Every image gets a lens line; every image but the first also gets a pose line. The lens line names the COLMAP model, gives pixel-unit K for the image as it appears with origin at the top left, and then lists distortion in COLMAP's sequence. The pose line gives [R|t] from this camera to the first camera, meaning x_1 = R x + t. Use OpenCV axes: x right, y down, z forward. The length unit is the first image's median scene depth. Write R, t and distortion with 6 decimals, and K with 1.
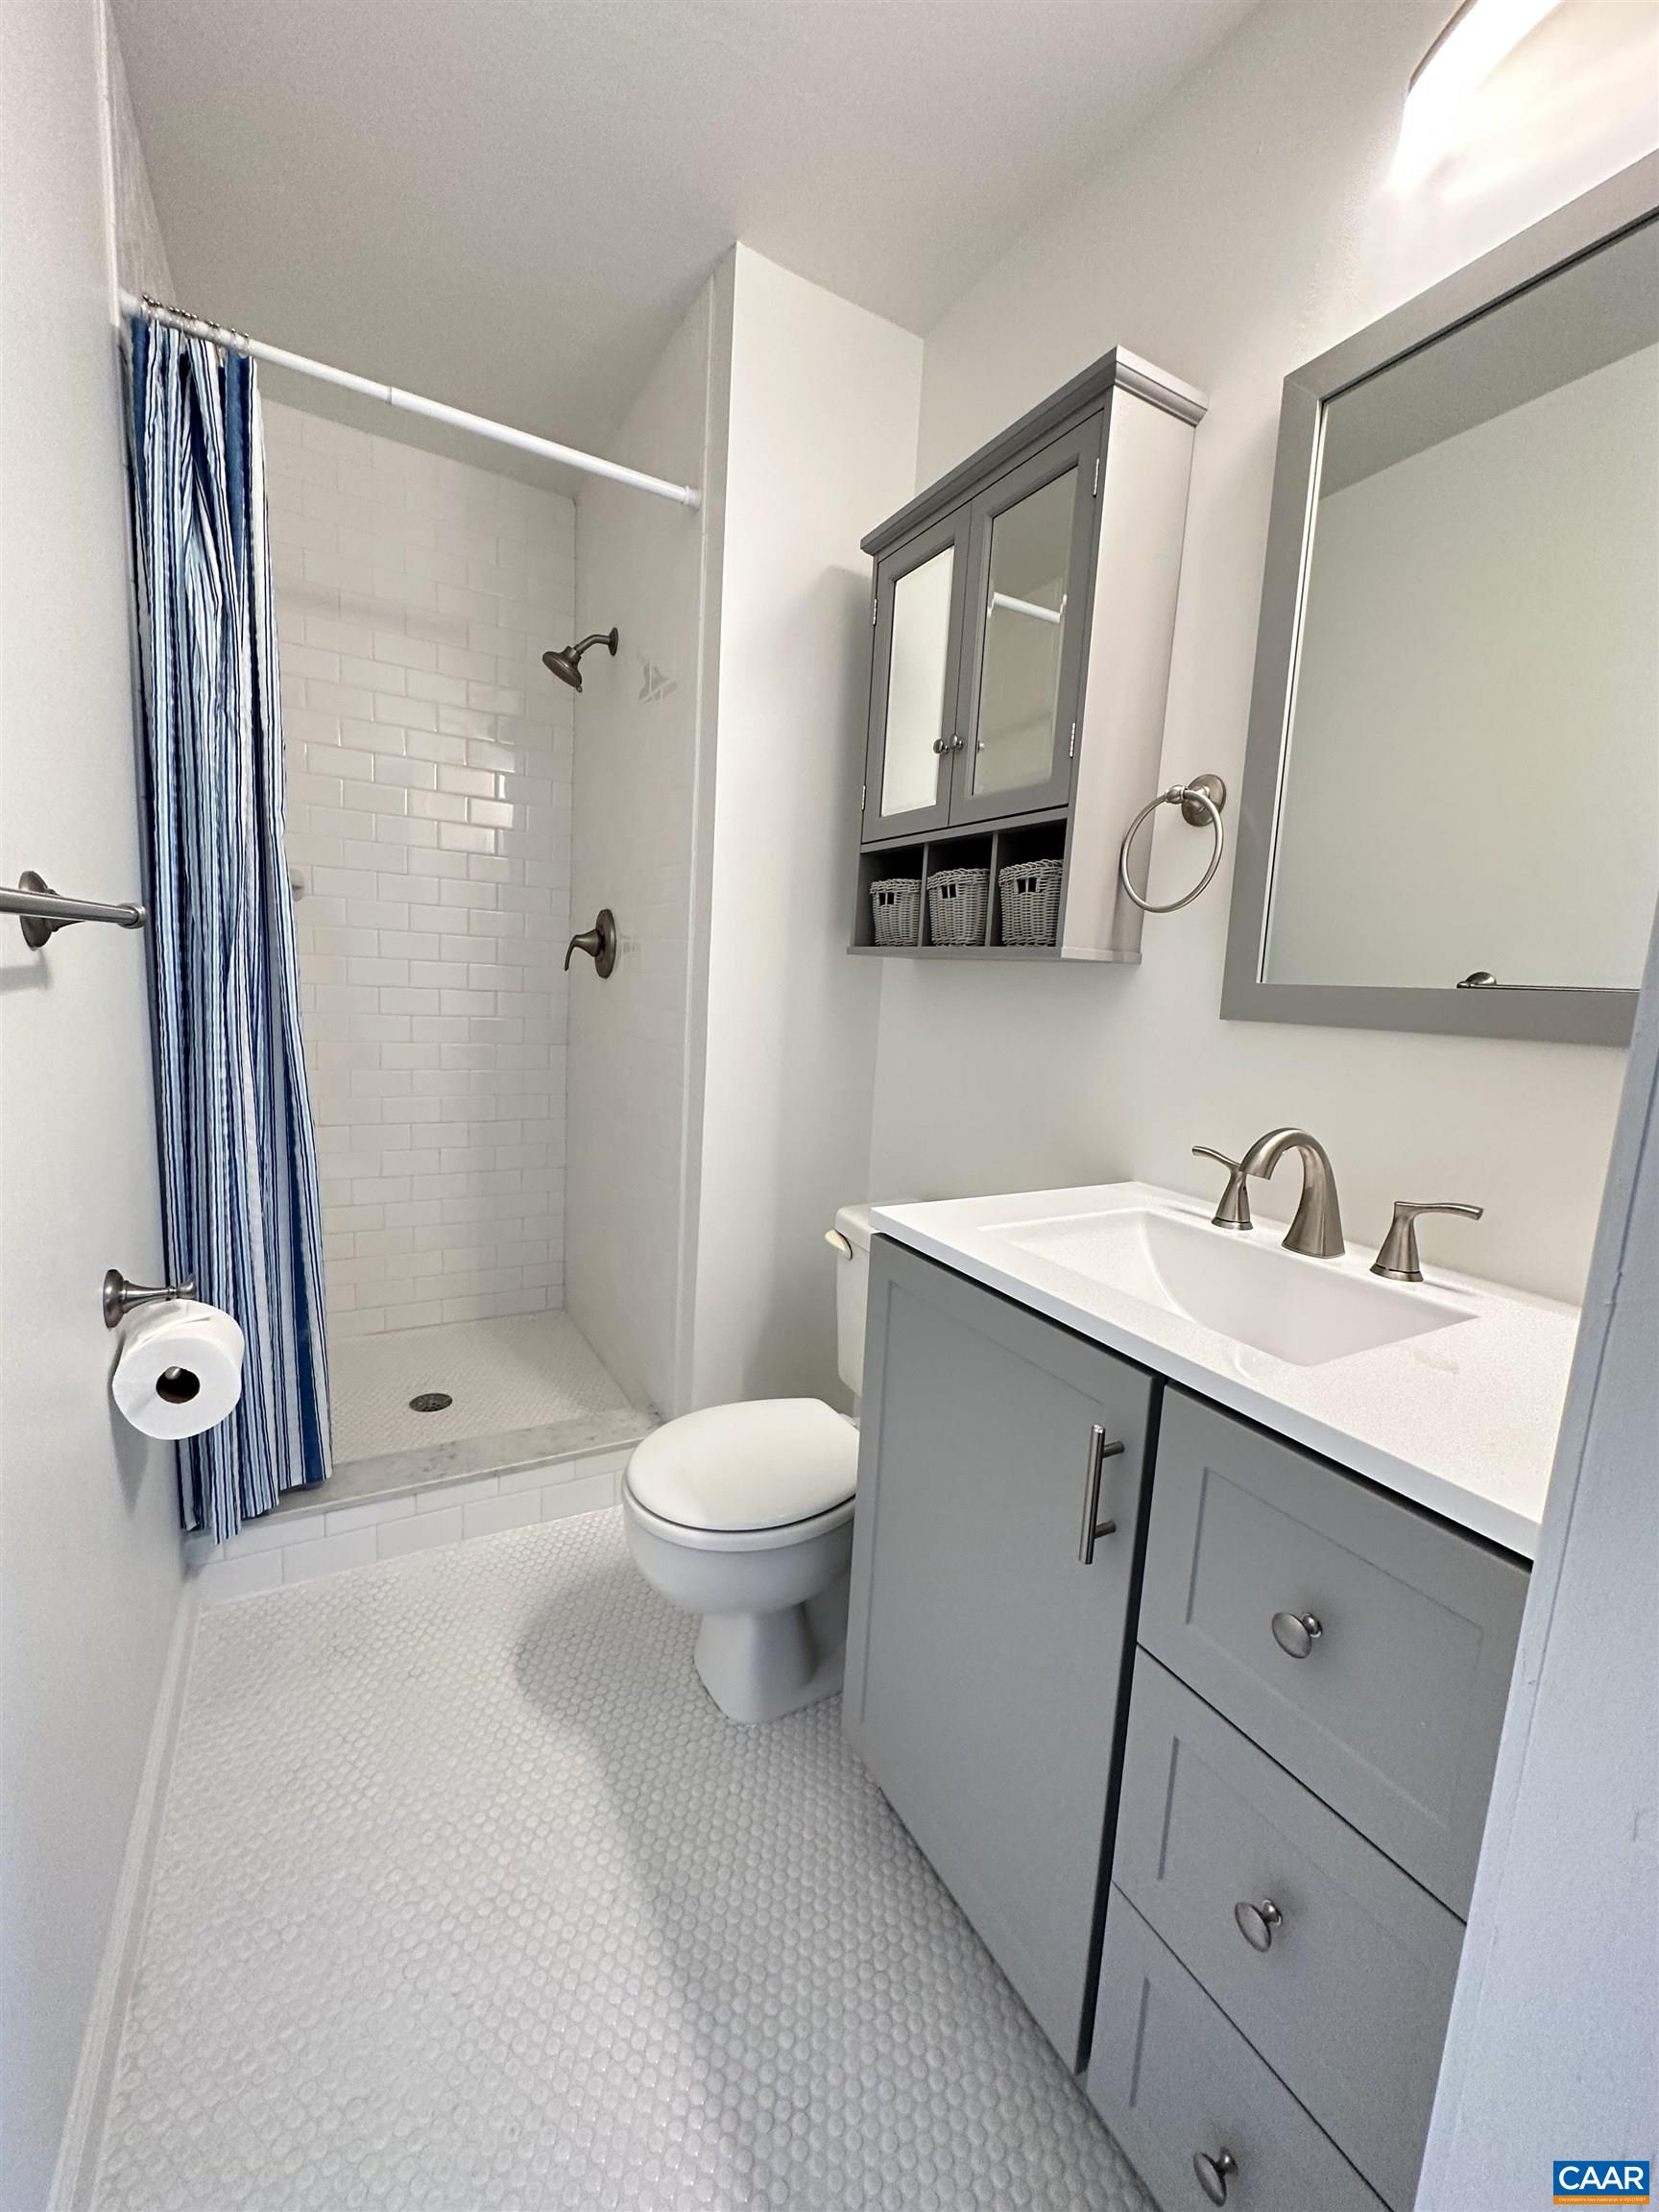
lens RADIAL K [[894.5, 0, 814.3], [0, 894.5, 1096.4], [0, 0, 1]] dist [-0.000377, -0.000070]
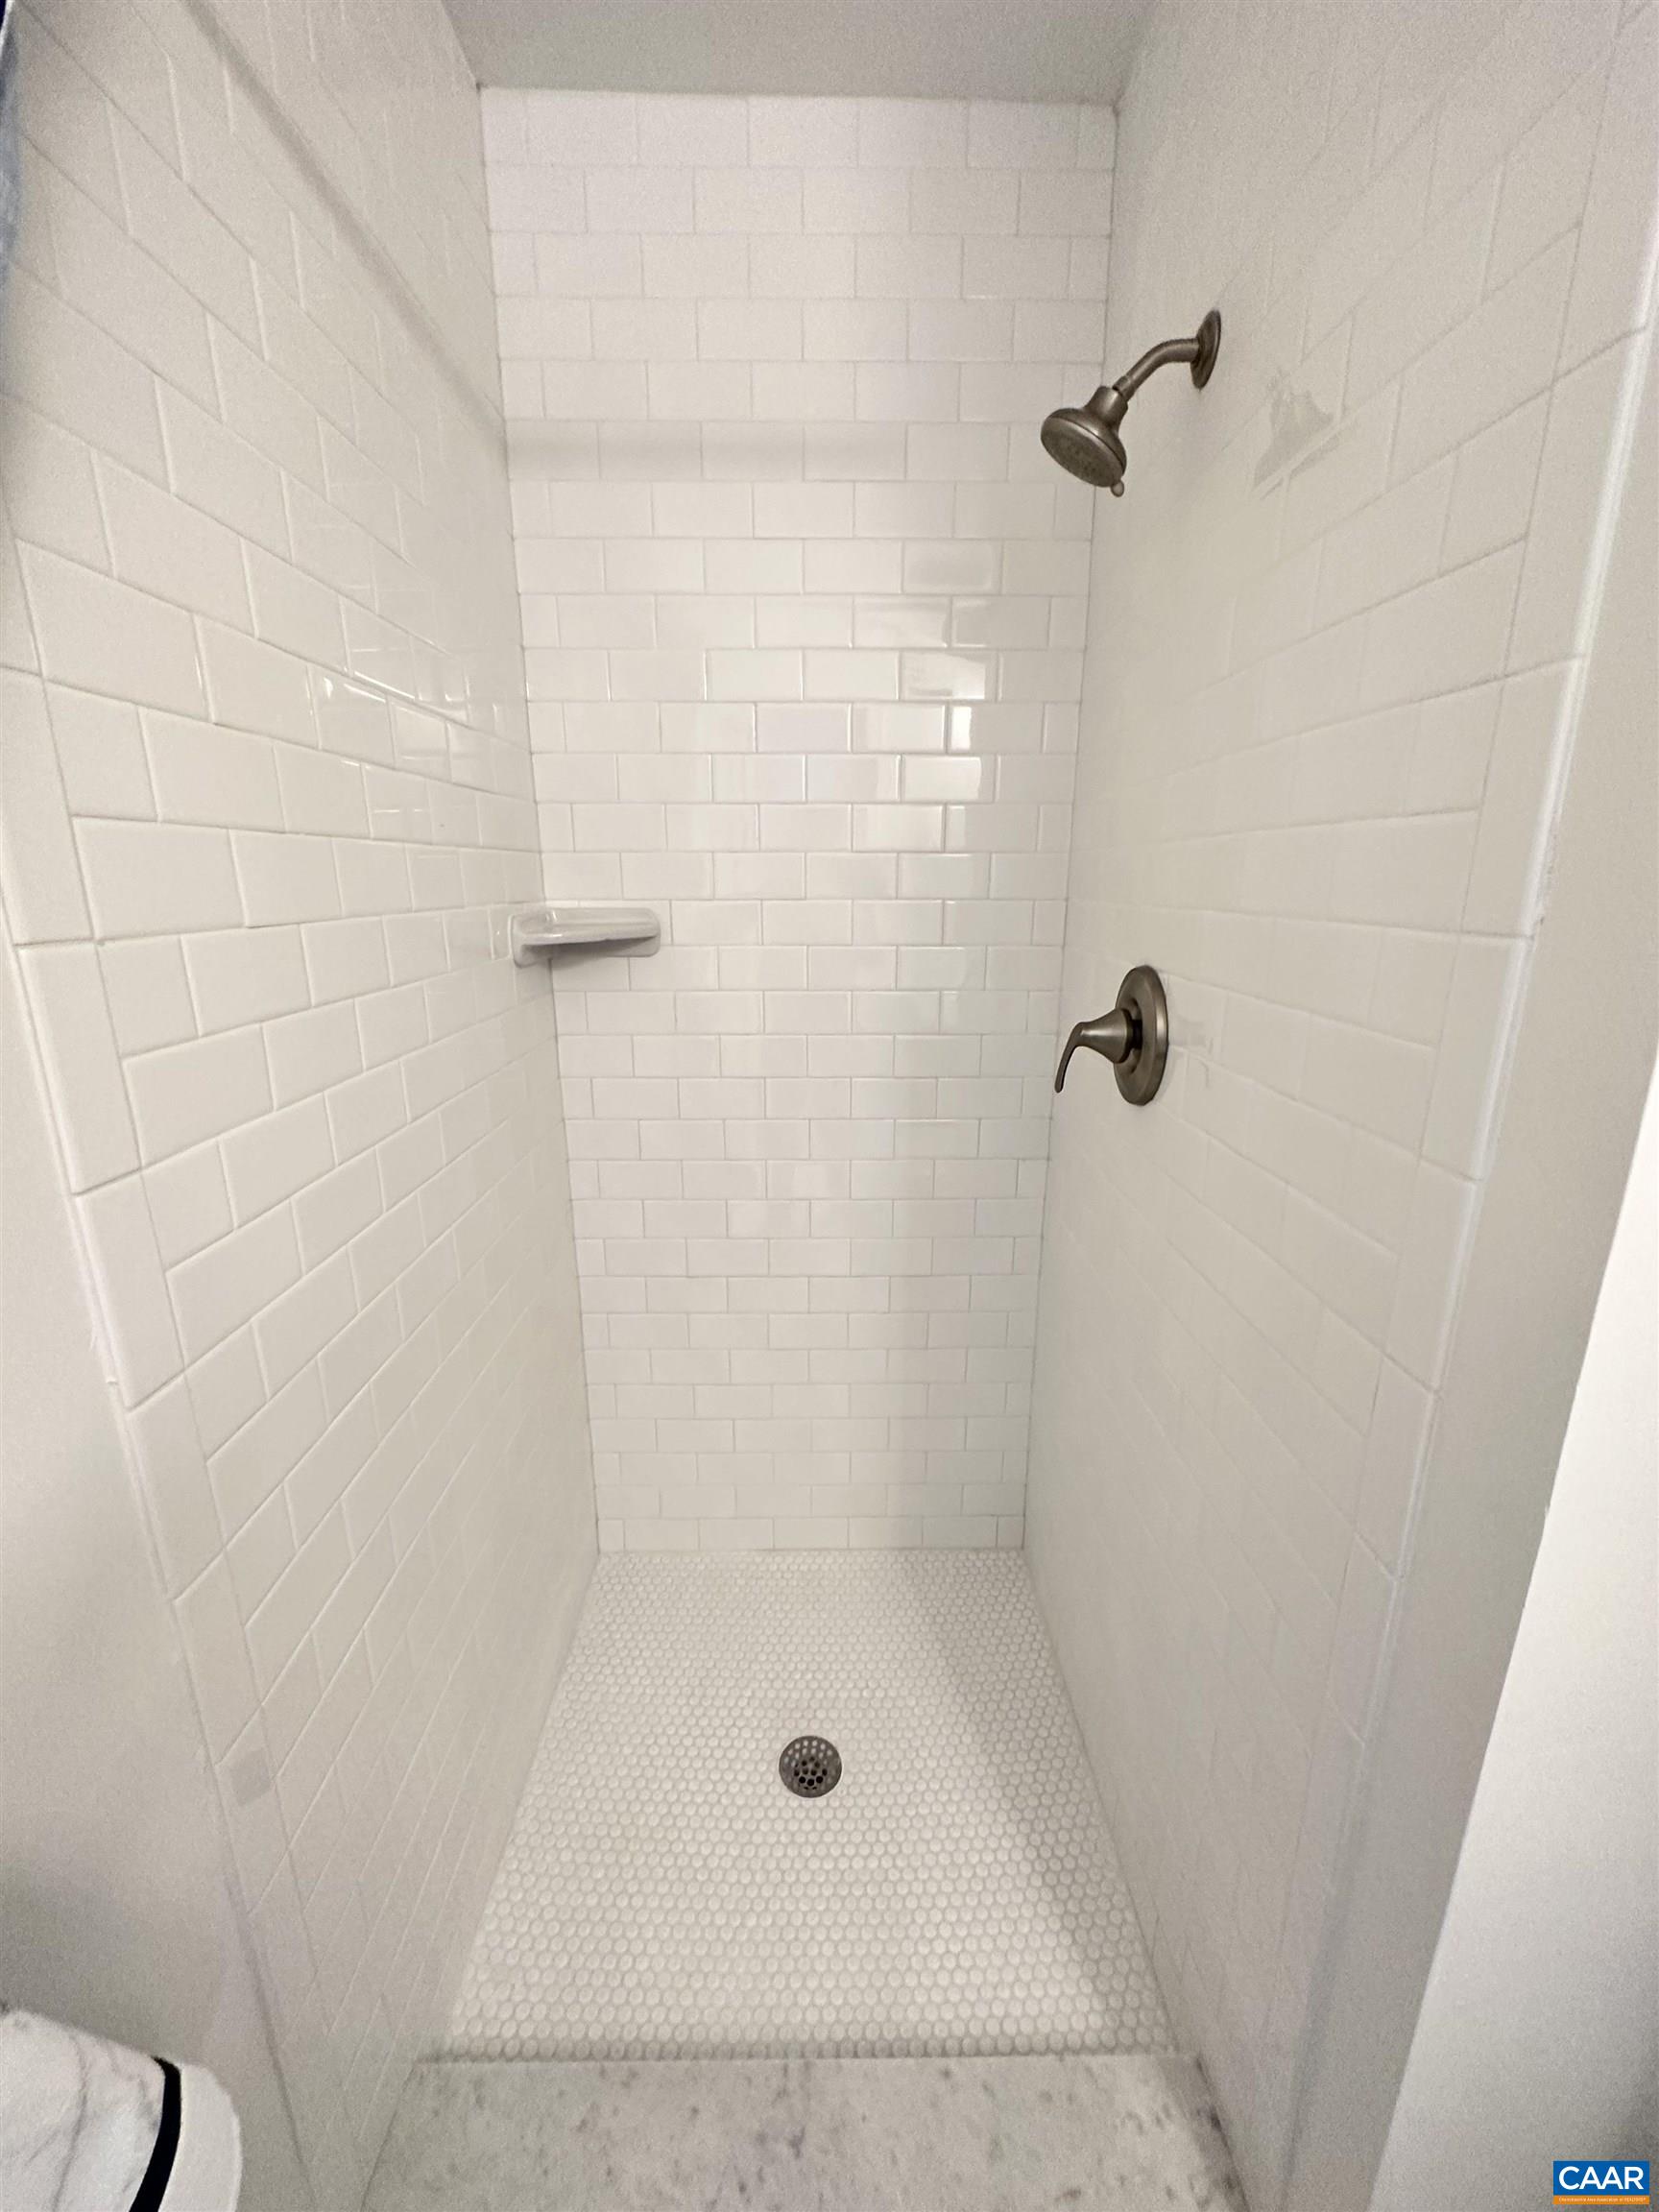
lens RADIAL K [[894.5, 0, 831.8], [0, 894.5, 1102.8], [0, 0, 1]] dist [-0.000377, -0.000070]
pose [[0.882048, 0.064972, -0.466658, -0.153362], [-0.016709, 0.994137, 0.106831, -0.187022], [0.470863, -0.086433, 0.877962, 0.490727]]
